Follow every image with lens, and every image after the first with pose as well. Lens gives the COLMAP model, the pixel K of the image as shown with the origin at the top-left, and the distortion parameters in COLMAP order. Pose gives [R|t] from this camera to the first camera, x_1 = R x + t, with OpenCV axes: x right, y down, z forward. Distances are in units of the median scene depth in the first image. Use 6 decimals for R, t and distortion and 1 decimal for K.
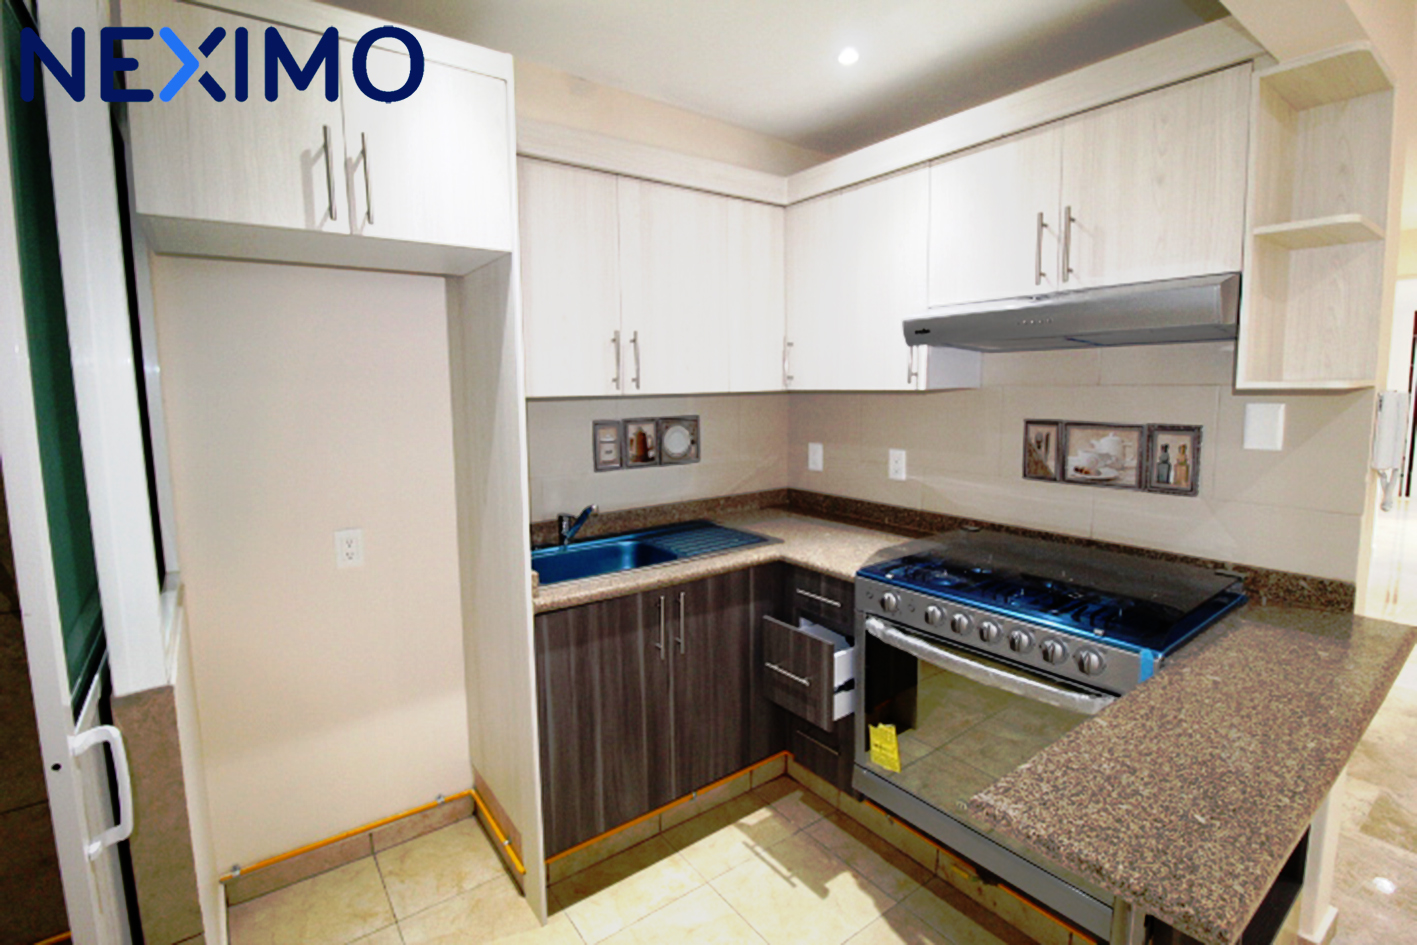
lens RADIAL K [[659.8, 0, 707.2], [0, 659.8, 454.5], [0, 0, 1]] dist [-0.012475, -0.003325]
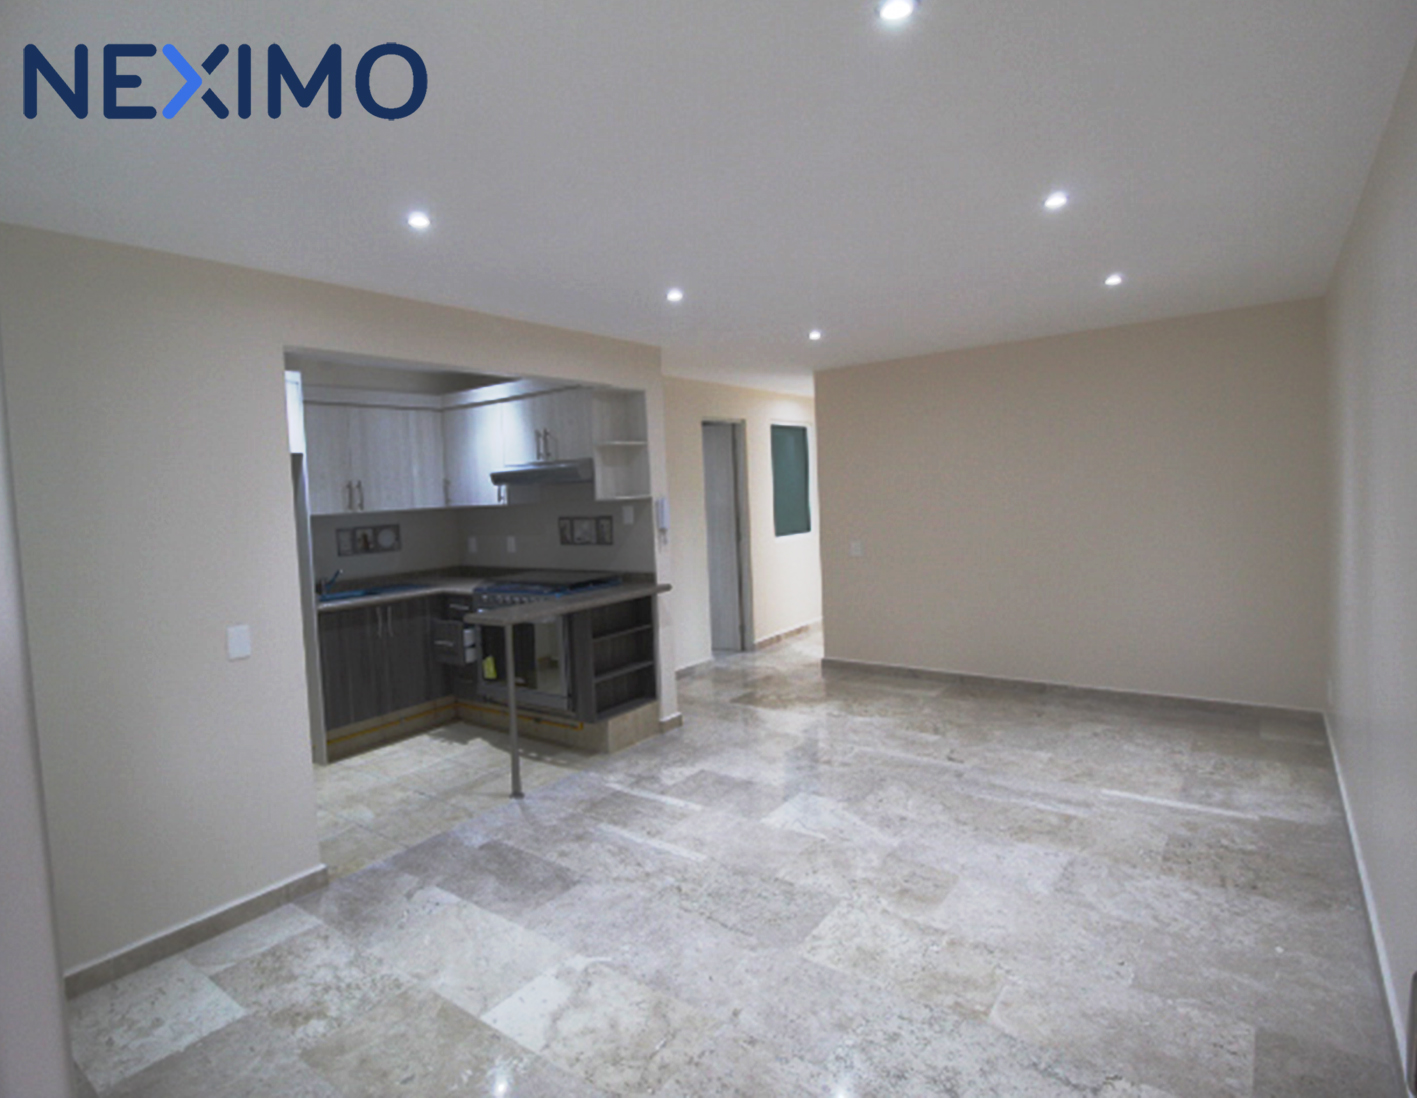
lens RADIAL K [[763.8, 0, 648.5], [0, 763.8, 528.8], [0, 0, 1]] dist [-0.011328, -0.003416]
pose [[0.965737, -0.047710, 0.255101, 0.147025], [0.063755, 0.996449, -0.054998, 0.145194], [-0.251571, 0.069378, 0.965349, -1.501580]]
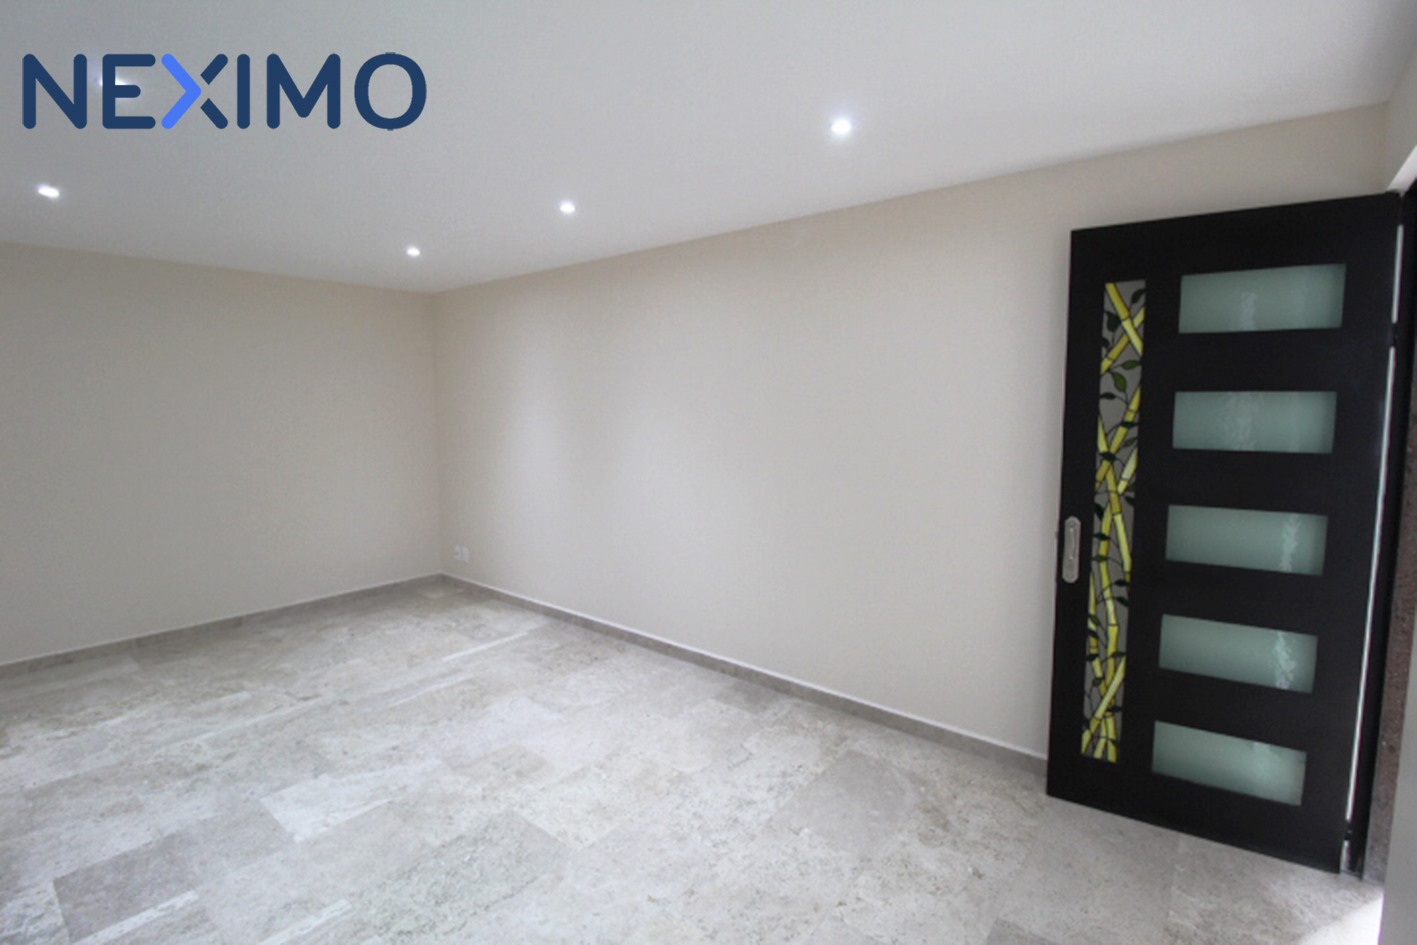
lens RADIAL K [[659.8, 0, 707.3], [0, 659.8, 466.9], [0, 0, 1]] dist [-0.012475, -0.003325]
pose [[-0.247615, -0.084998, 0.965123, -0.411370], [0.107885, 0.987530, 0.114651, 0.028586], [-0.962833, 0.132511, -0.235357, -0.377278]]
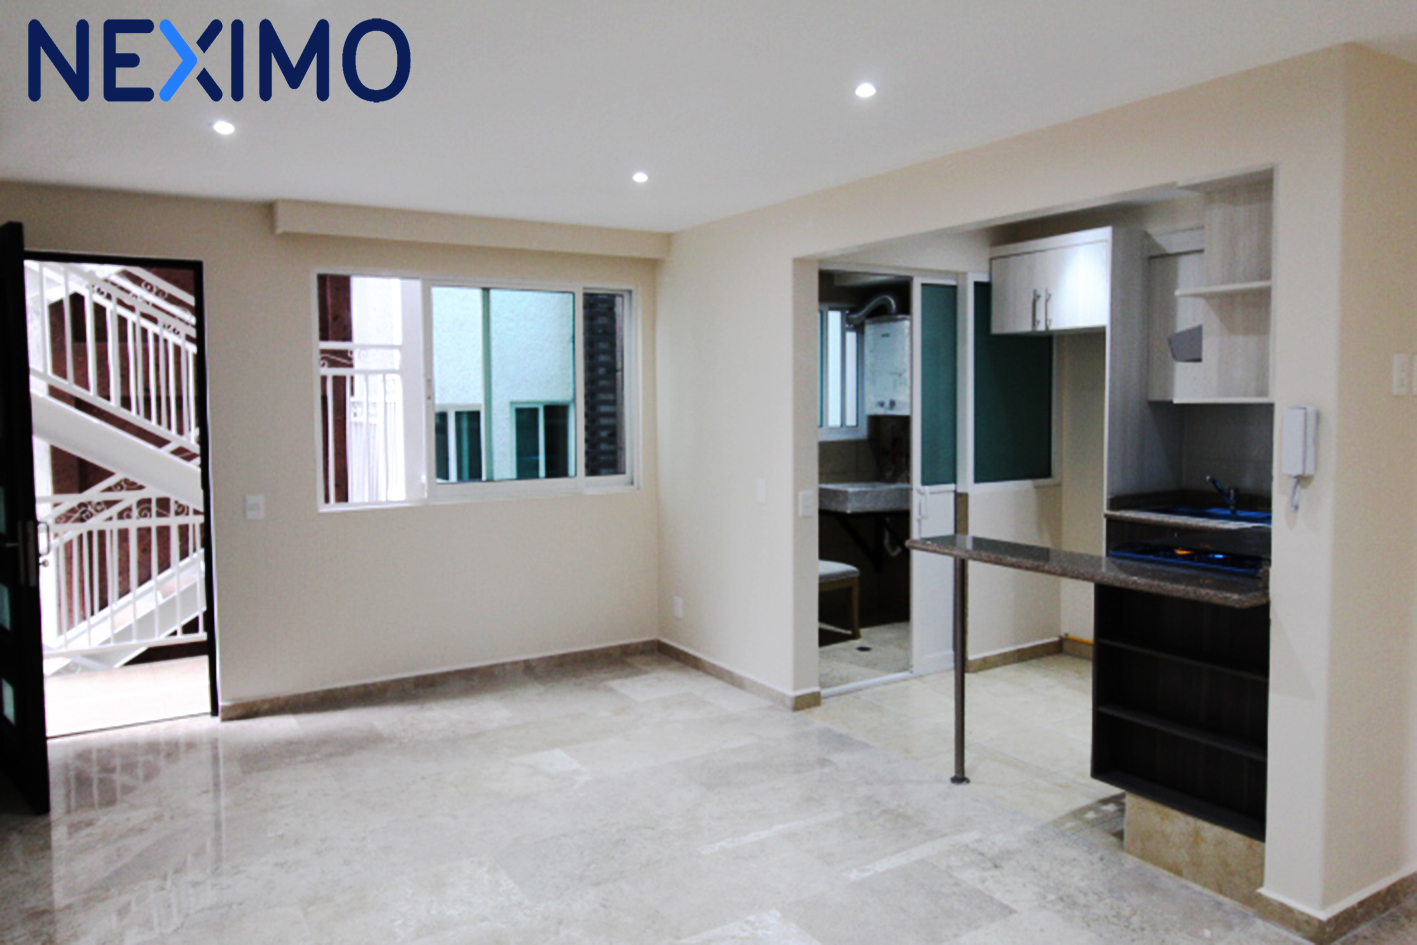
lens RADIAL K [[1002.4, 0, 707.5], [0, 1002.4, 460.8], [0, 0, 1]] dist [0.001451, -0.002382]
pose [[-0.078757, 0.076237, -0.993974, 2.190816], [-0.095952, 0.991862, 0.083678, -0.038397], [0.992265, 0.101965, -0.070801, 0.062636]]
